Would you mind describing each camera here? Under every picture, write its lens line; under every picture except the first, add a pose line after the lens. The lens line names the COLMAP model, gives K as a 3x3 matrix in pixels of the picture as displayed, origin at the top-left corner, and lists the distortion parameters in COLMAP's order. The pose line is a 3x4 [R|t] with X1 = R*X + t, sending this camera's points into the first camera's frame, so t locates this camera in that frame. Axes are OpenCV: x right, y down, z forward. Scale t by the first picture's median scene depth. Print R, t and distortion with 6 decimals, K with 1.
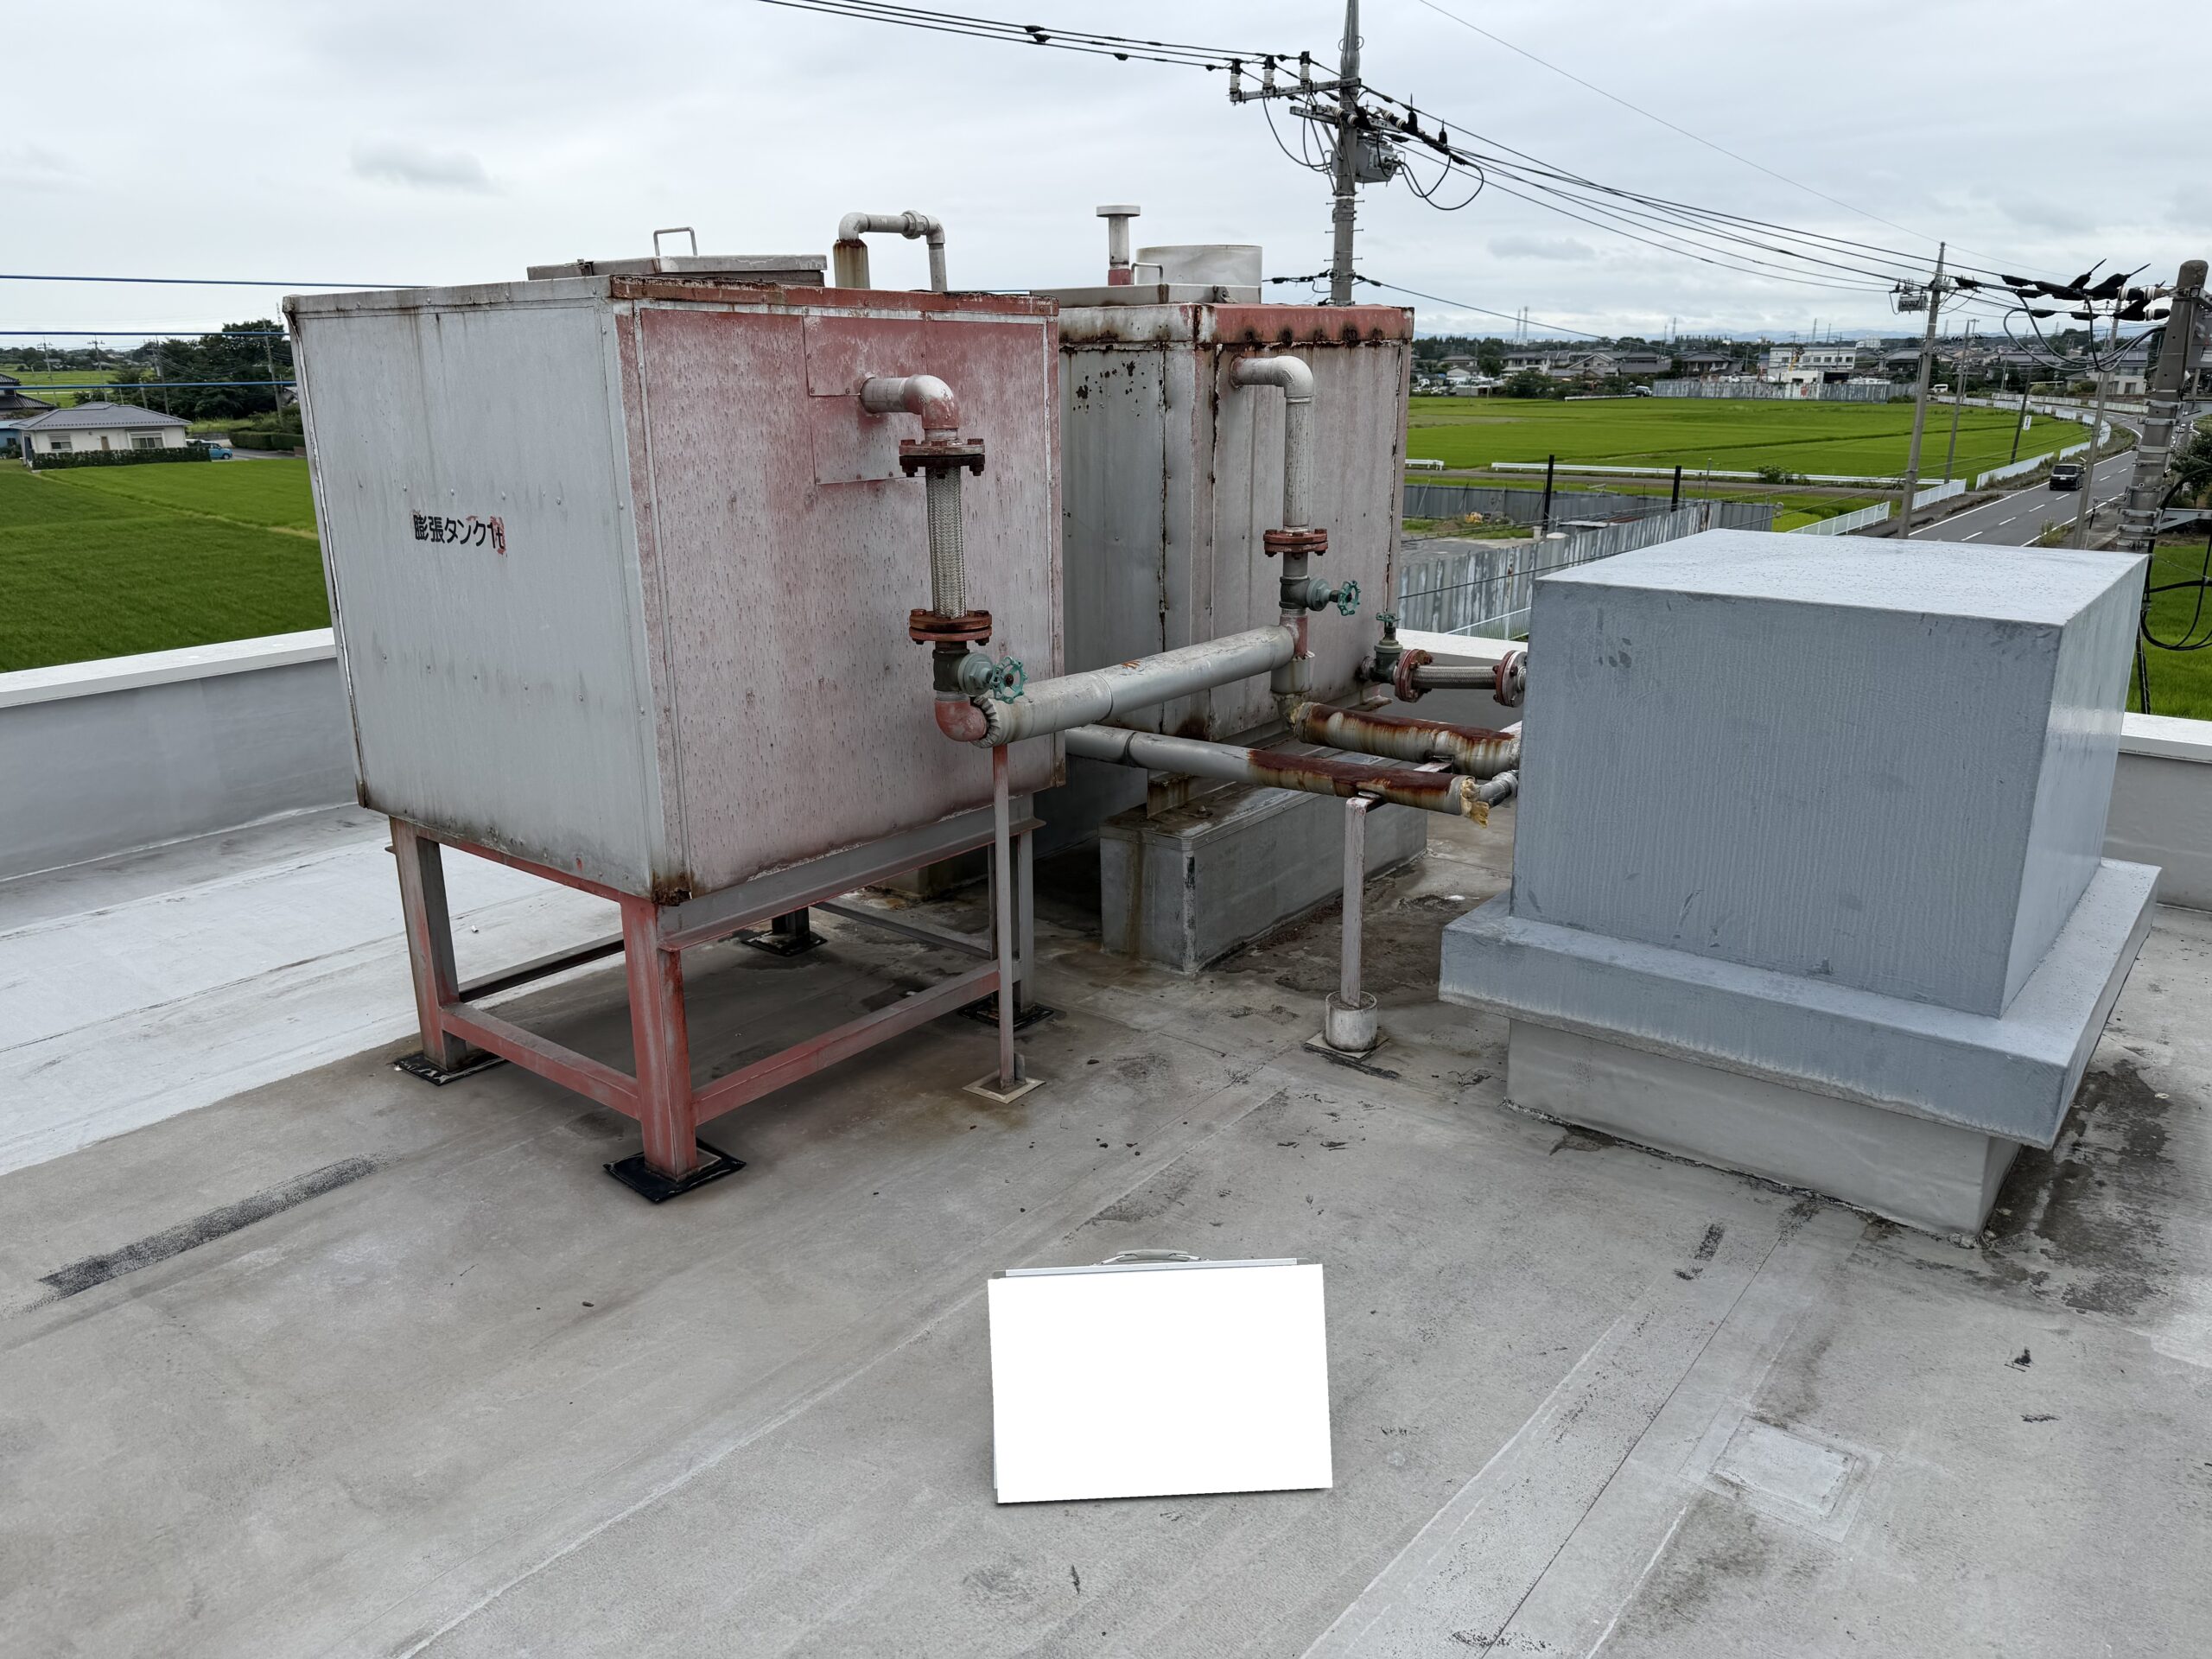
lens RADIAL K [[1552.8, 0, 1107.0], [0, 1552.8, 834.5], [0, 0, 1]] dist [0.043940, -0.057256]
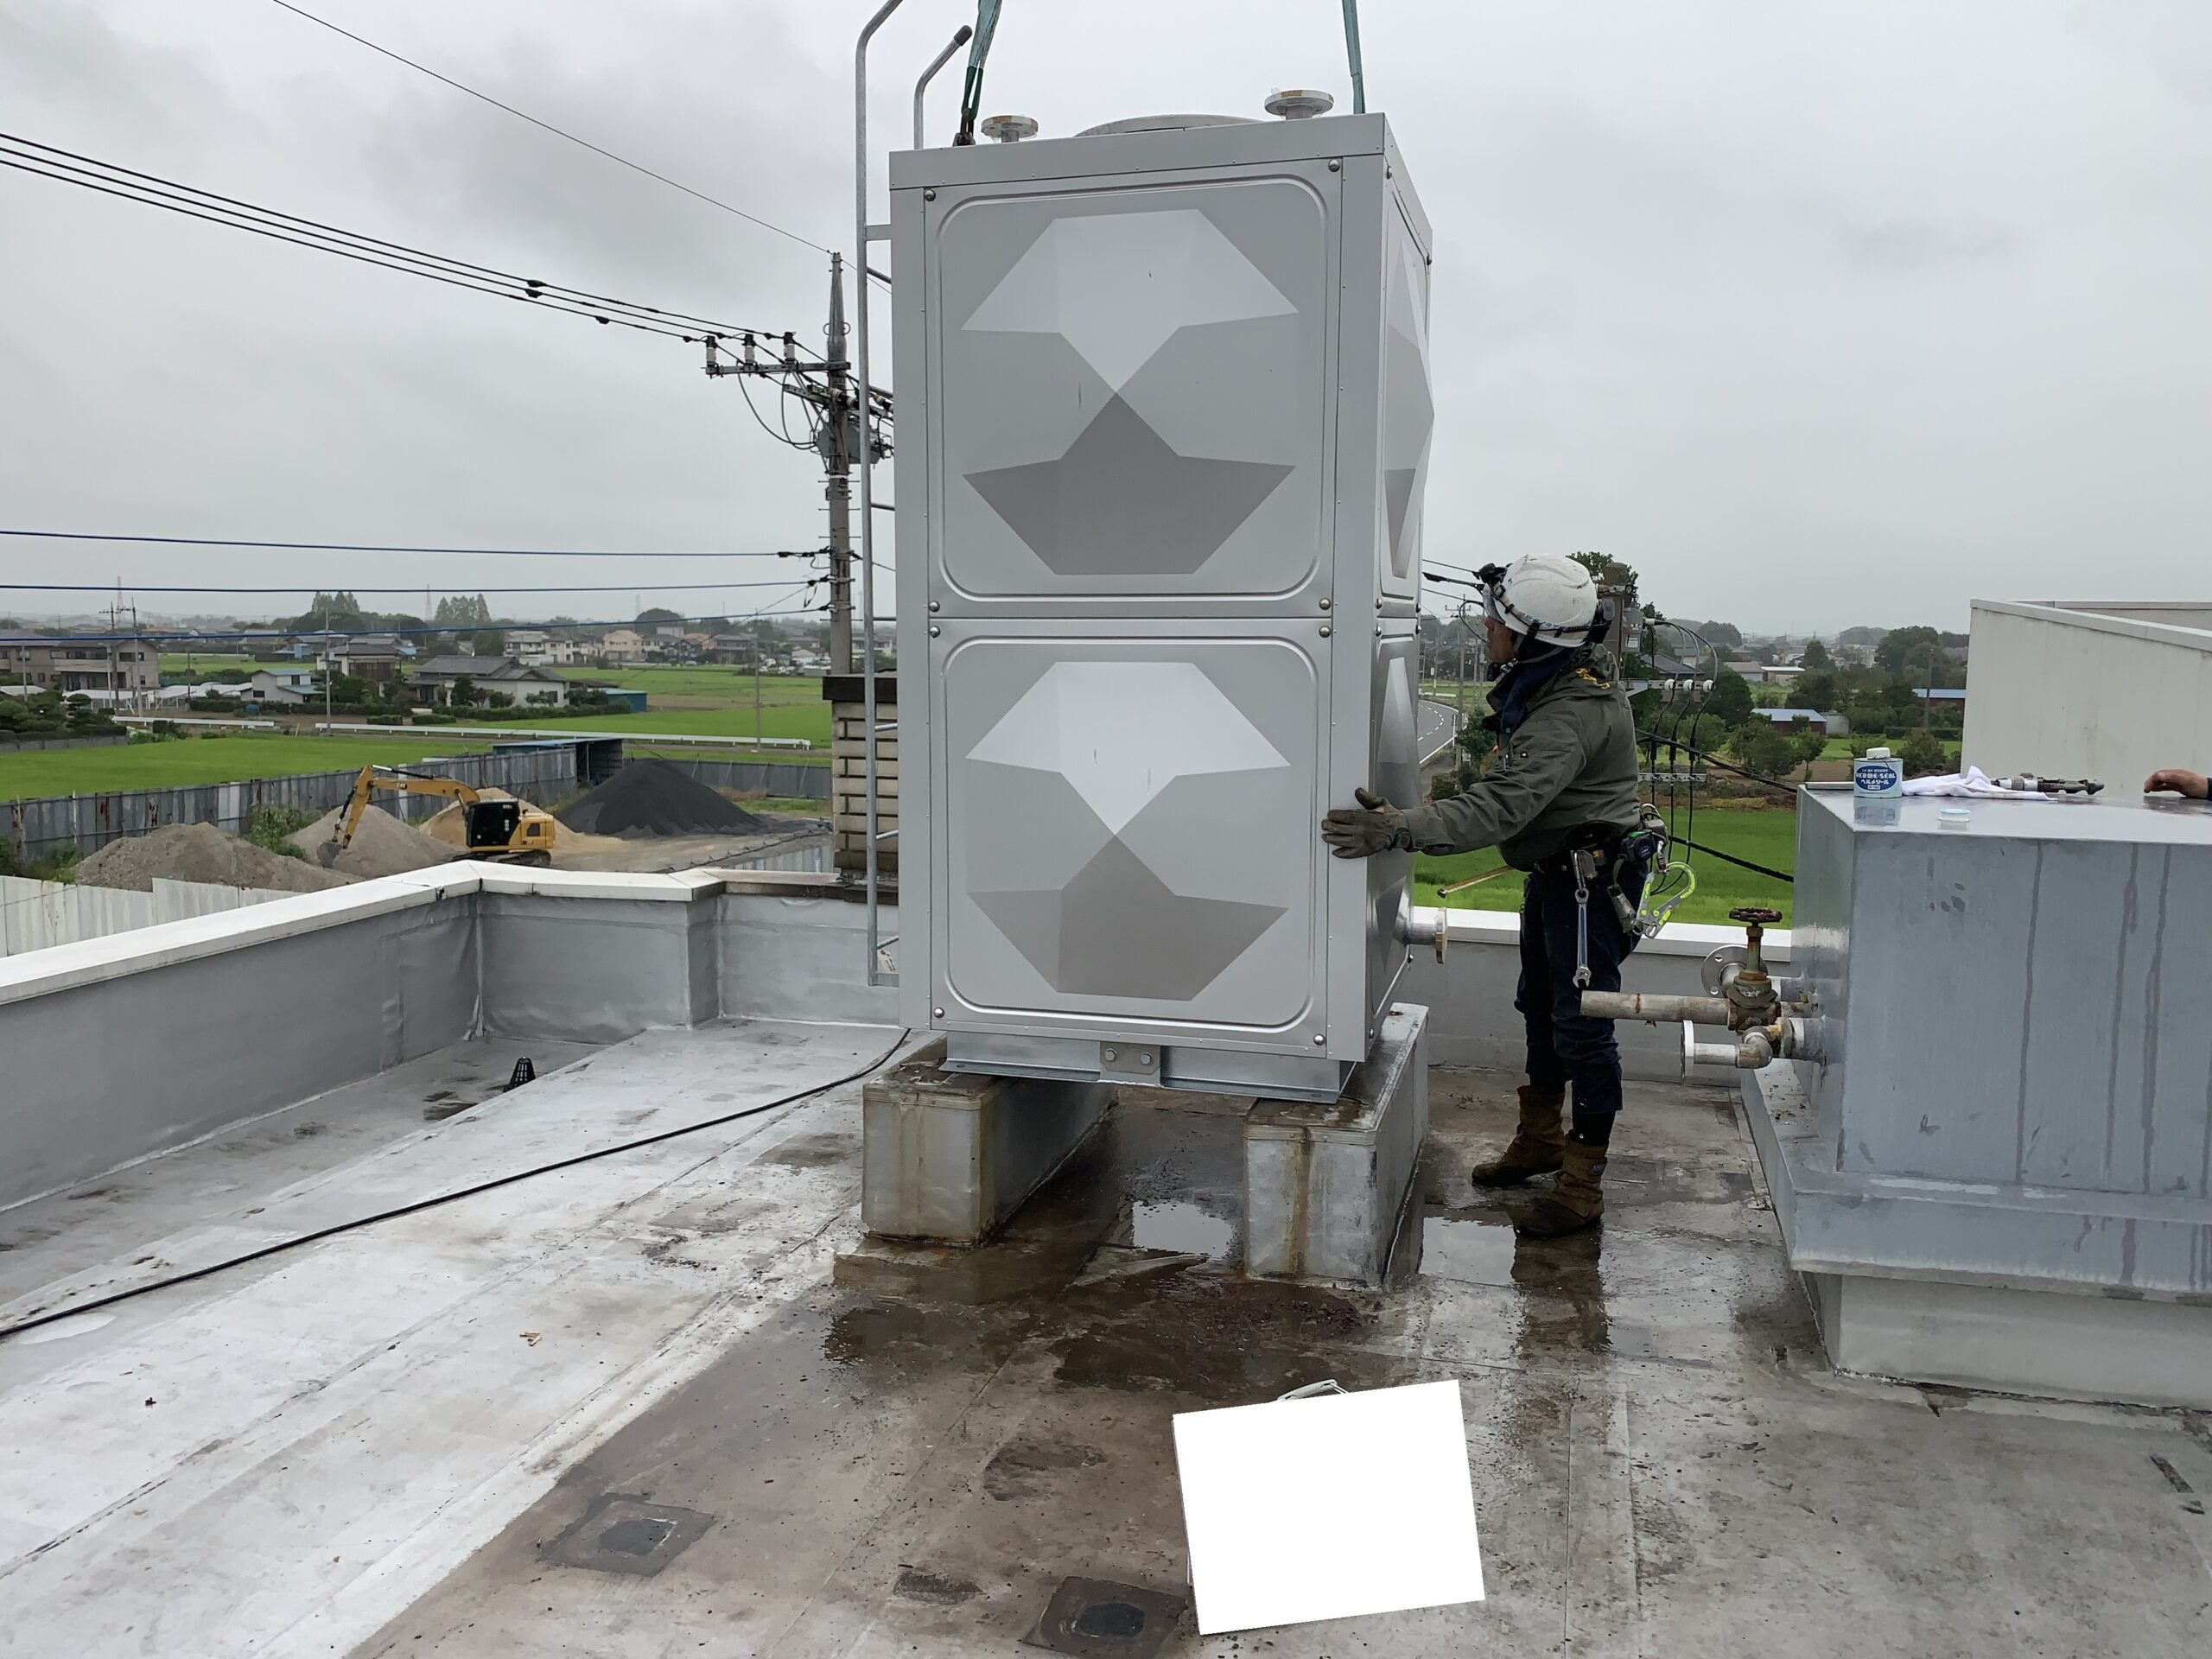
lens RADIAL K [[1682.5, 0, 1102.9], [0, 1682.5, 820.0], [0, 0, 1]] dist [0.028607, -0.029182]
pose [[0.924267, -0.028600, 0.380674, -0.483029], [0.099521, 0.980759, -0.167952, -0.026971], [-0.368546, 0.193117, 0.909329, 0.136709]]
